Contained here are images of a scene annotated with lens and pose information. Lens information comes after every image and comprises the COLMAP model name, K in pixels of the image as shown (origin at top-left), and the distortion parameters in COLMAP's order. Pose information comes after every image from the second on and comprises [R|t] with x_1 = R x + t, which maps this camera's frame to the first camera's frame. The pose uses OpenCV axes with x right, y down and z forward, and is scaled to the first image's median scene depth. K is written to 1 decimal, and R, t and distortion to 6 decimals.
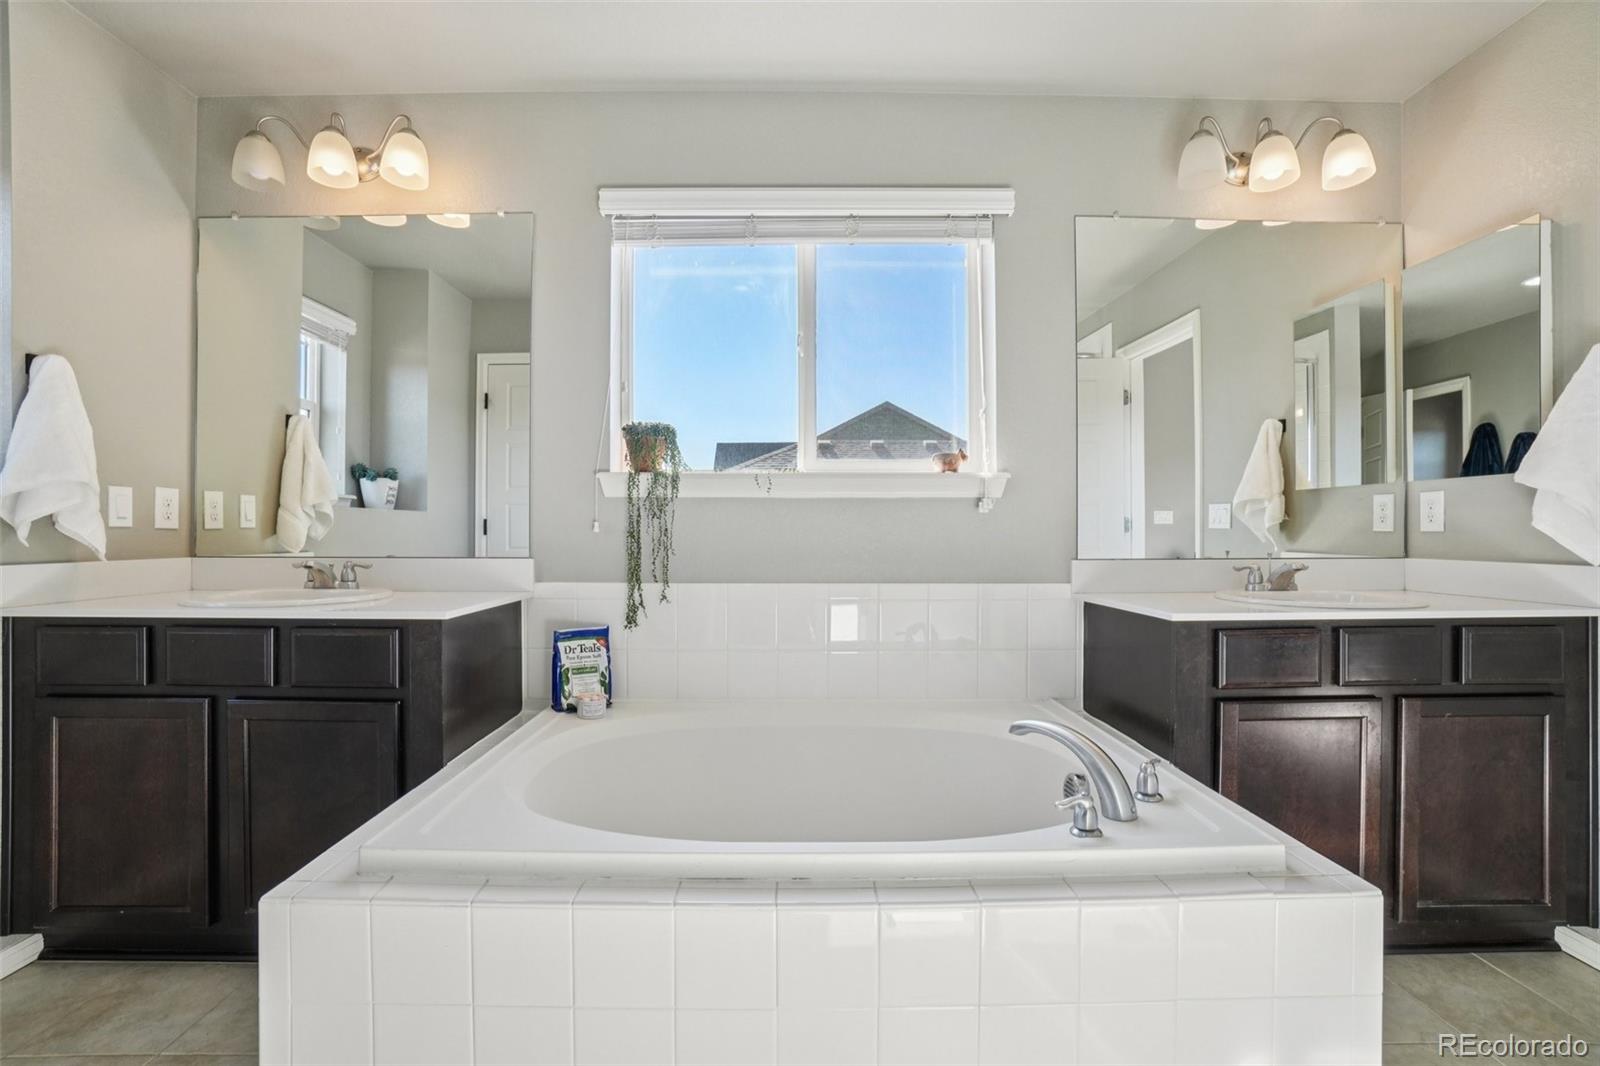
lens RADIAL K [[705.4, 0, 794.5], [0, 705.4, 519.9], [0, 0, 1]] dist [-0.033778, -0.000019]
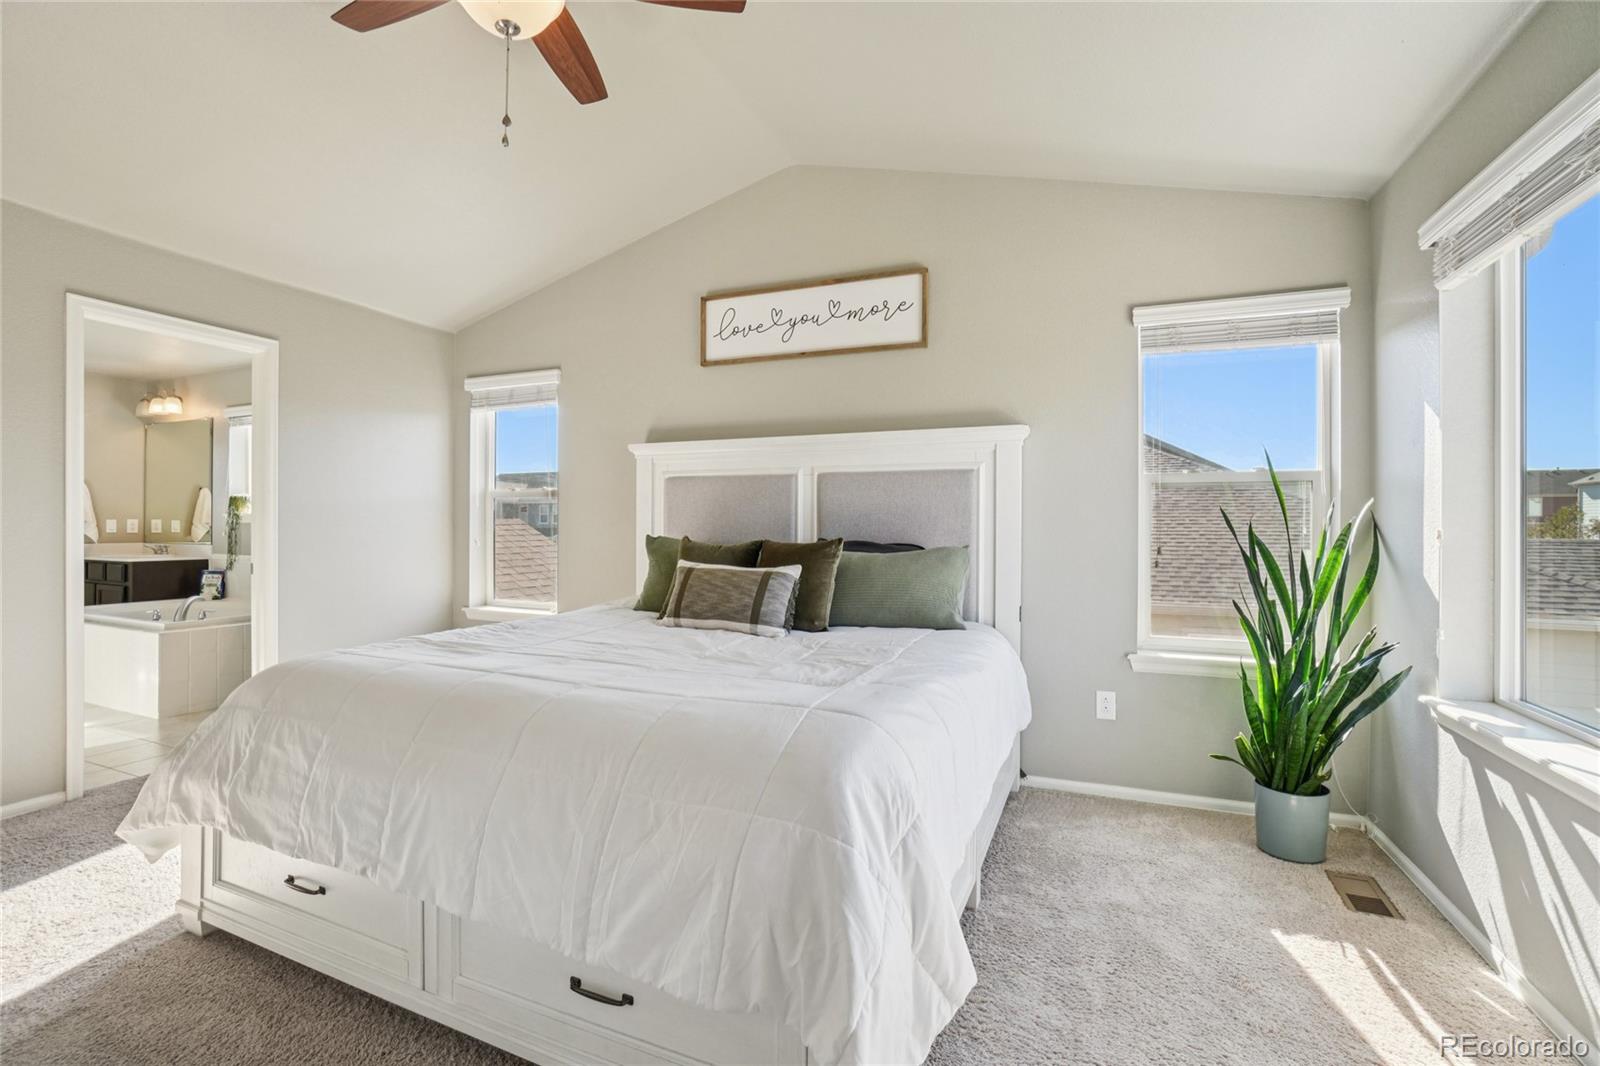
lens RADIAL K [[713.2, 0, 796.5], [0, 713.2, 524.3], [0, 0, 1]] dist [-0.012093, -0.000178]
pose [[0.909426, 0.003977, -0.415846, 2.880228], [0.000035, 0.999954, 0.009640, -0.052756], [0.415866, -0.008782, 0.909384, -0.569759]]
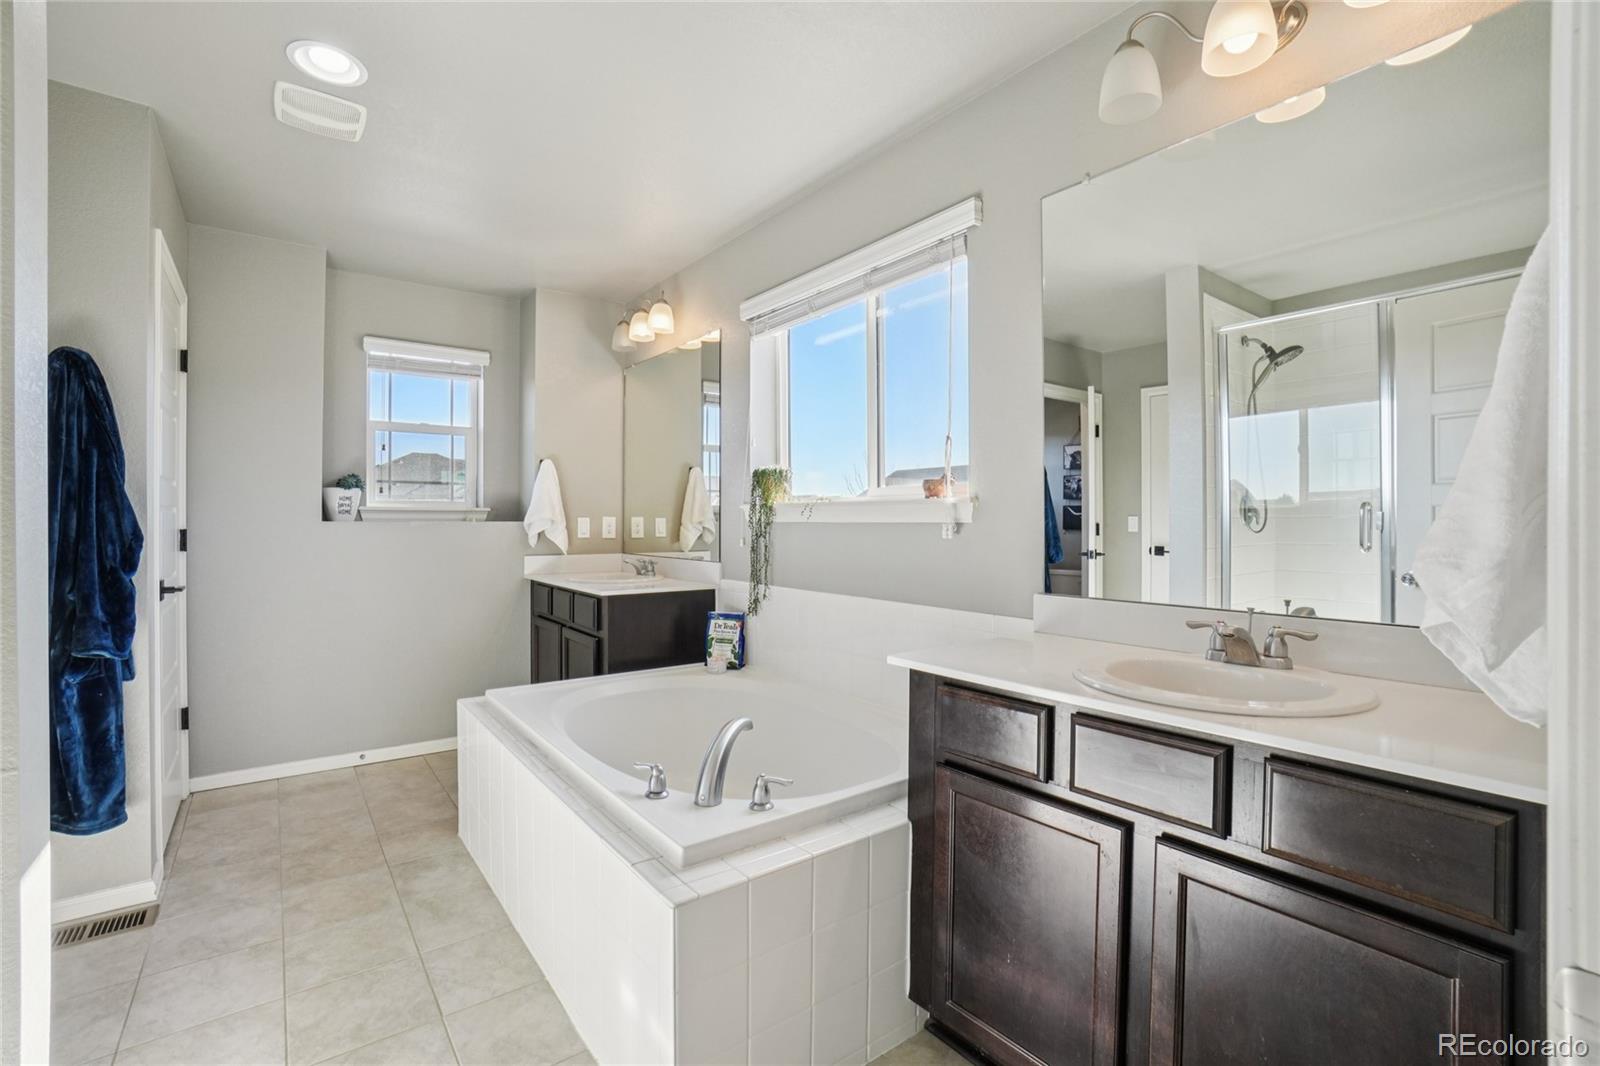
lens RADIAL K [[705.4, 0, 794.5], [0, 705.4, 519.9], [0, 0, 1]] dist [-0.033778, -0.000019]
pose [[0.597459, -0.000449, -0.801900, 0.929471], [0.009420, 0.999935, 0.006458, -0.044513], [0.801844, -0.011412, 0.597424, 0.233299]]
